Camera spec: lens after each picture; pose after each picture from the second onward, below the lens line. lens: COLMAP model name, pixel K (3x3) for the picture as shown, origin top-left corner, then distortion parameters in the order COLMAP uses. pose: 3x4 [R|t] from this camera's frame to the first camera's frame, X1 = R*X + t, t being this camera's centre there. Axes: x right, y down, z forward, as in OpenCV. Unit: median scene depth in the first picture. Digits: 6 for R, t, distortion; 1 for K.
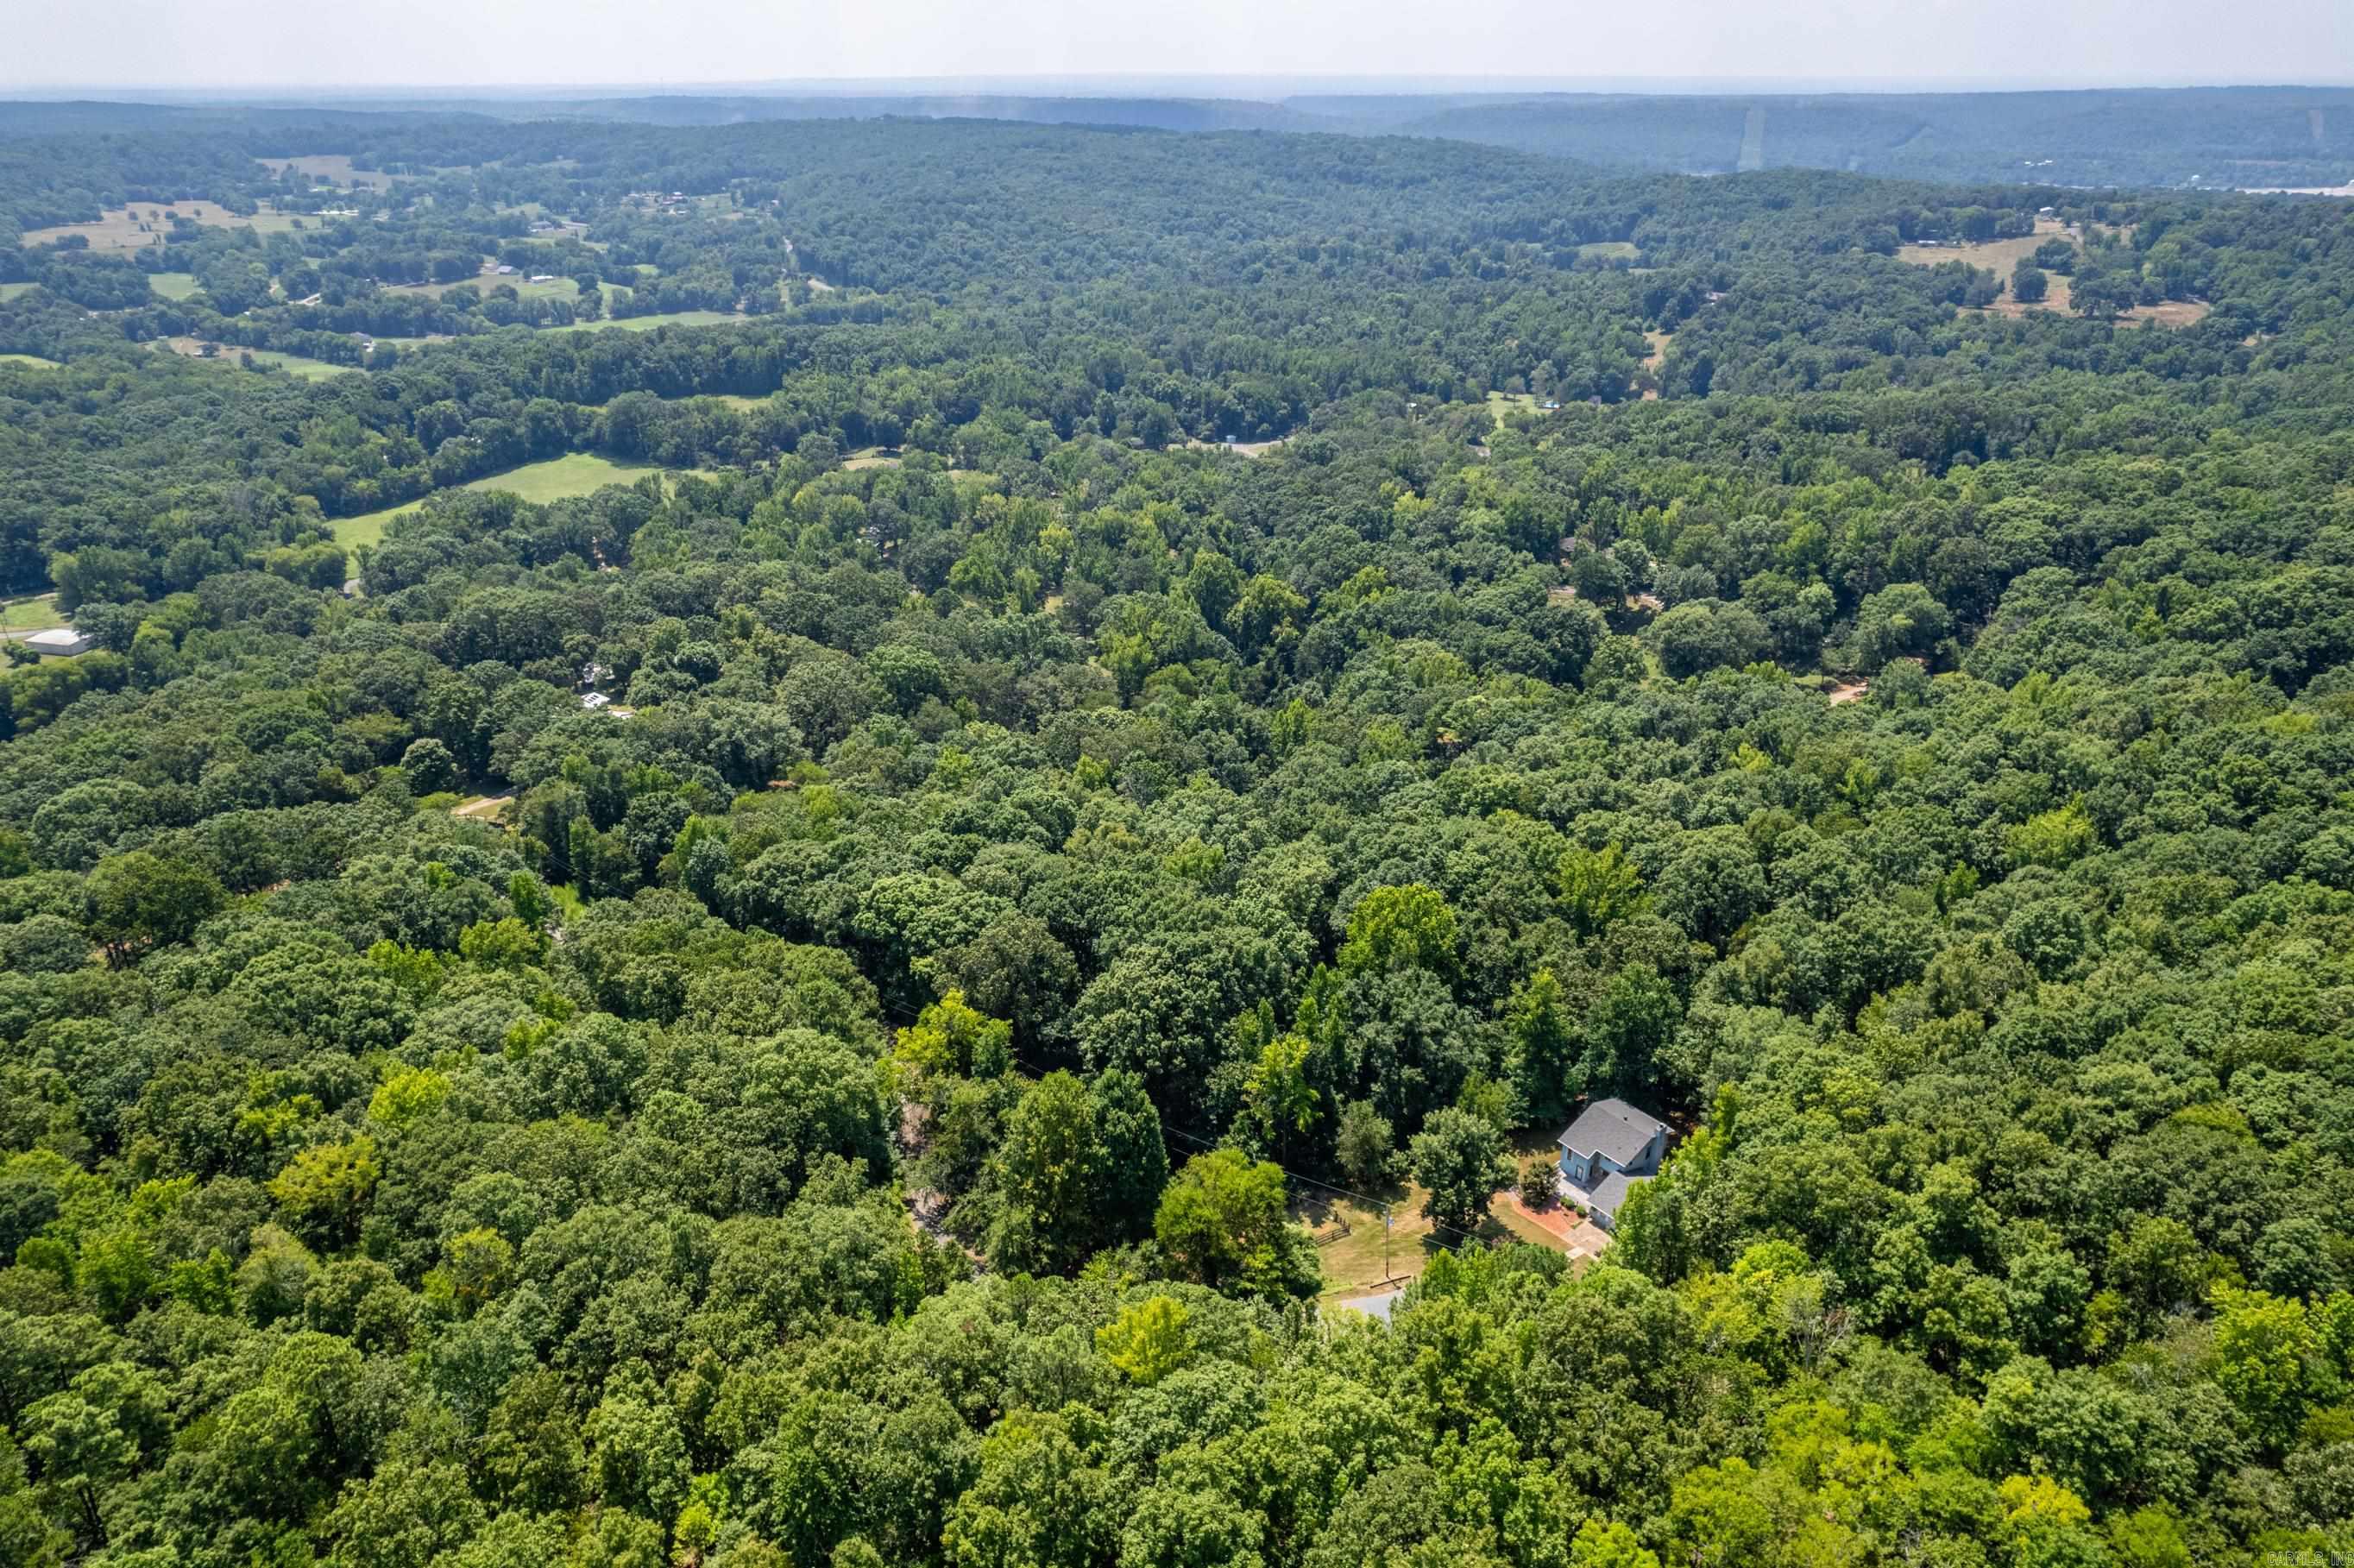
lens RADIAL K [[1498.0, 0, 1177.0], [0, 1498.0, 784.0], [0, 0, 1]] dist [-0.071214, 0.079067]
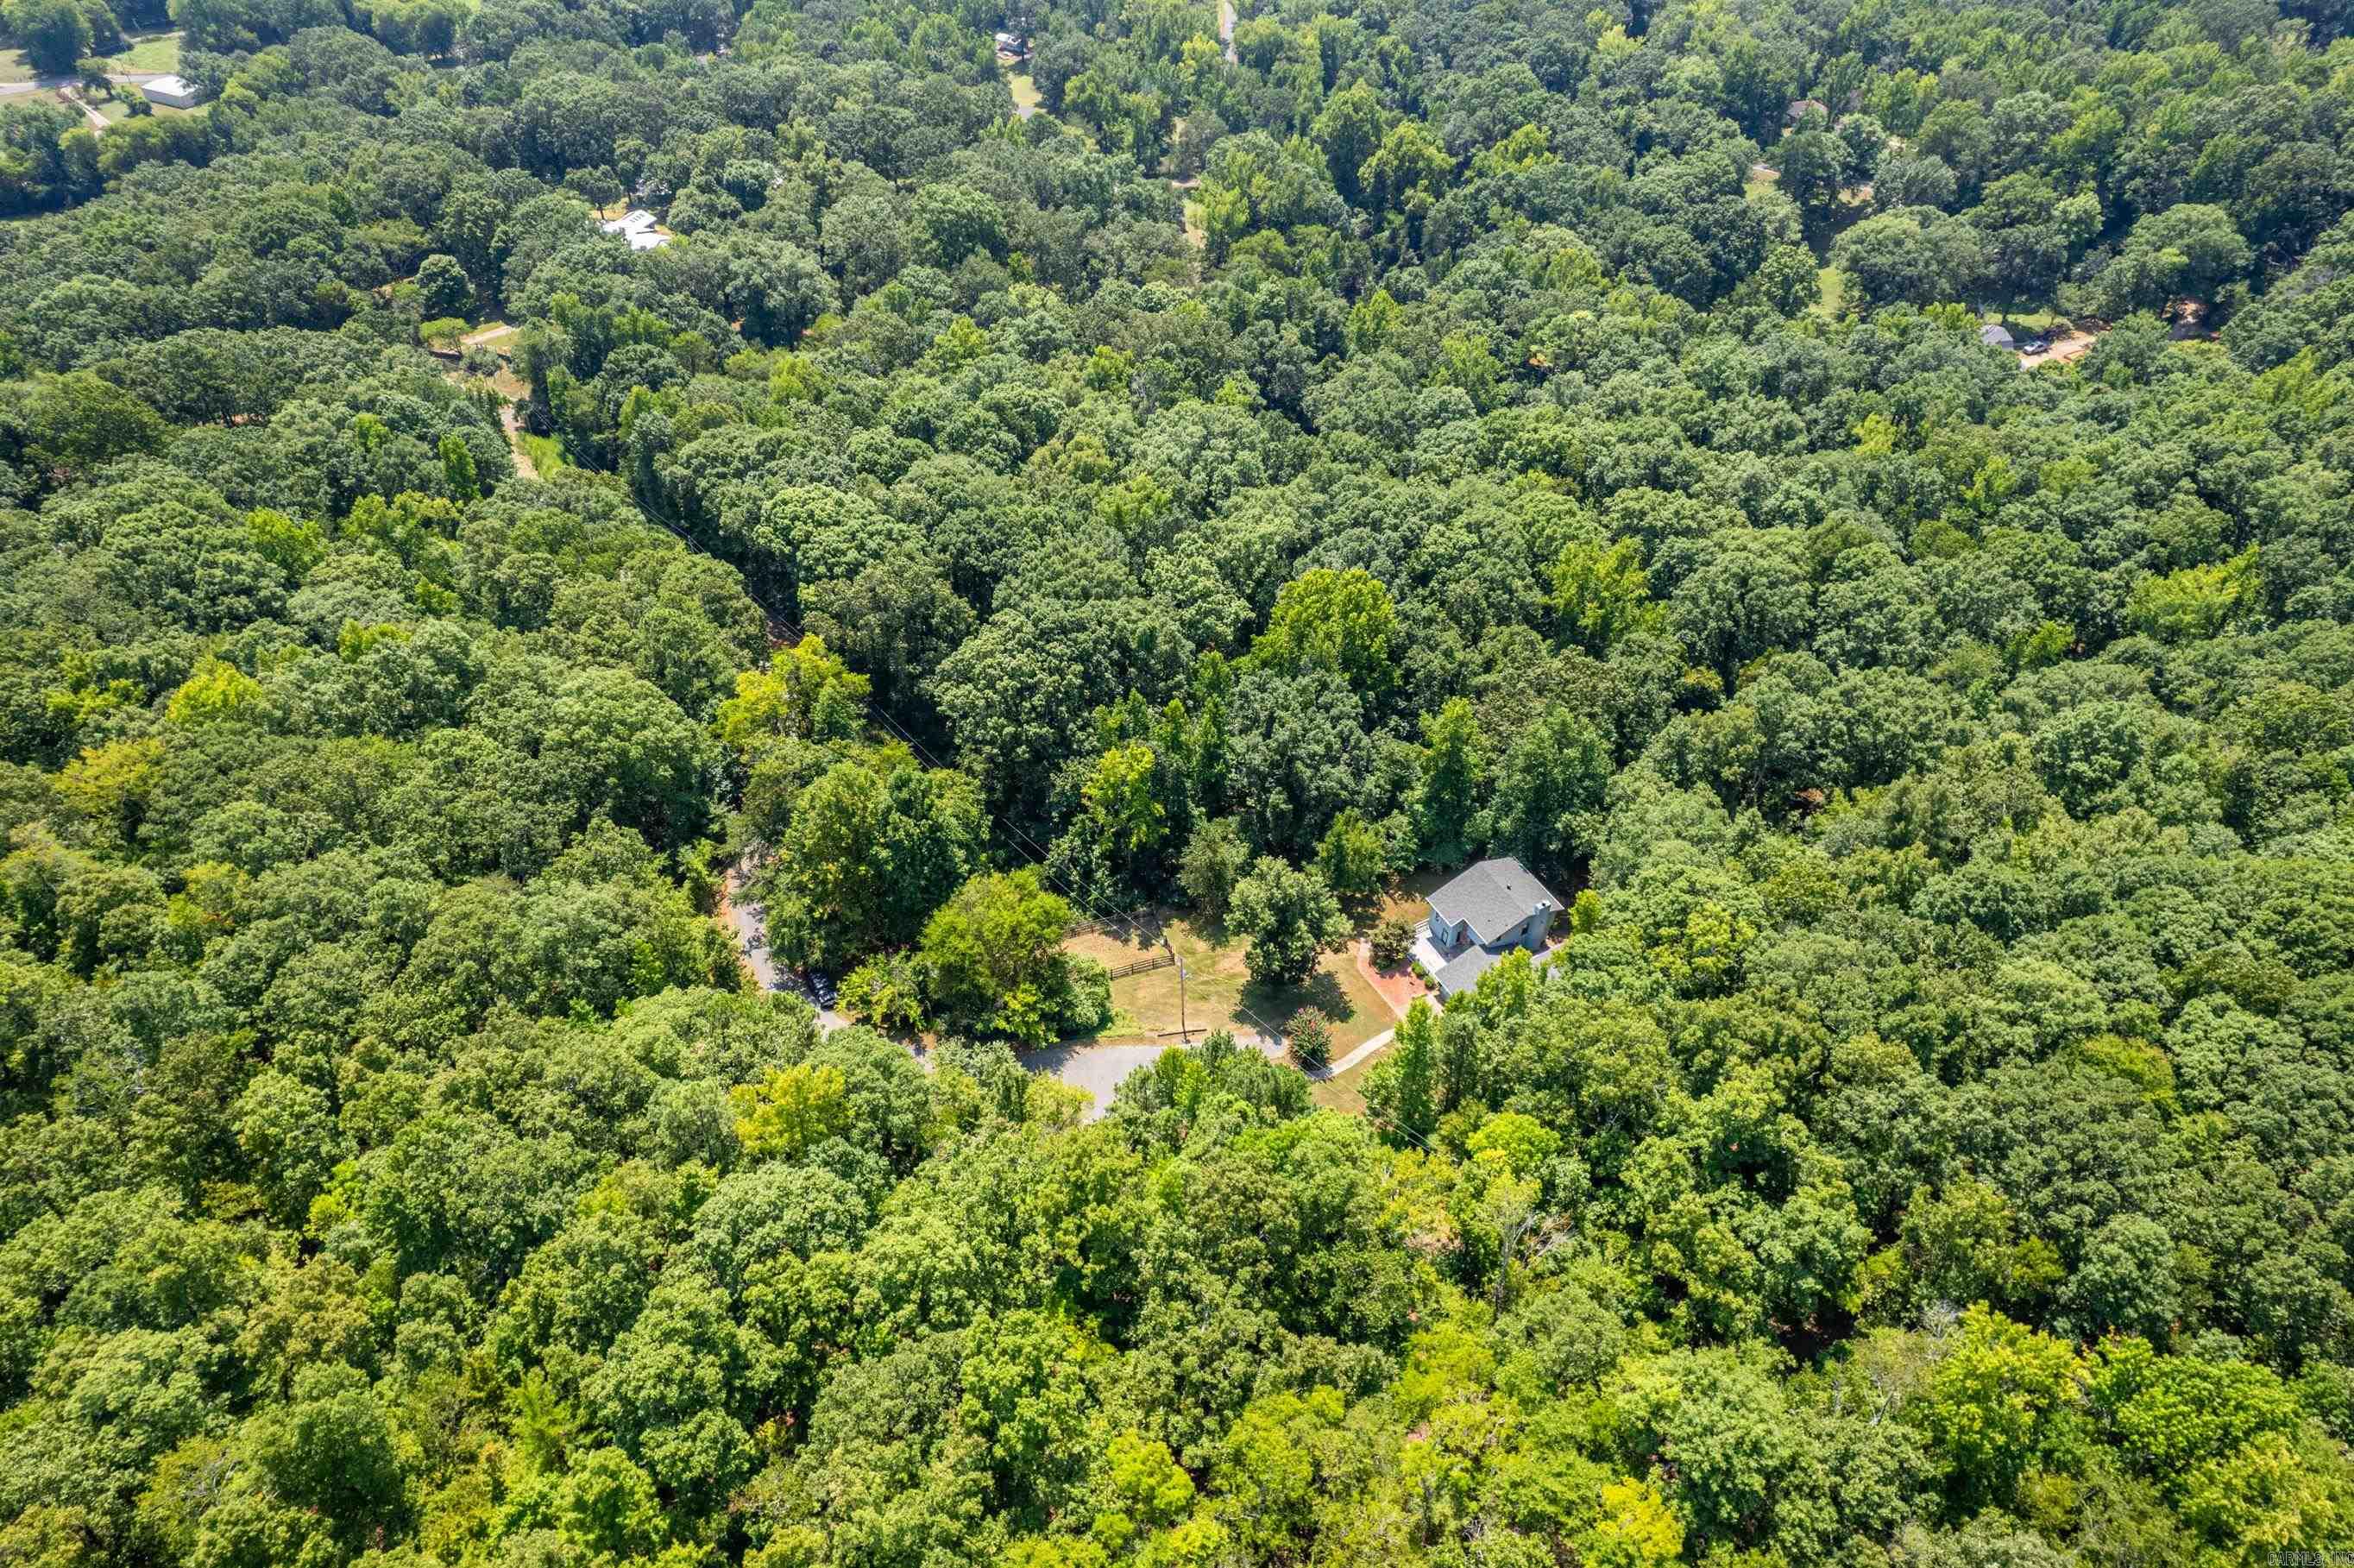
lens RADIAL K [[1498.0, 0, 1177.0], [0, 1498.0, 784.0], [0, 0, 1]] dist [-0.071214, 0.079067]
pose [[0.982042, 0.137829, -0.128830, 0.170235], [-0.091322, 0.944797, 0.314671, -0.070700], [0.165089, -0.297255, 0.940417, 0.128998]]
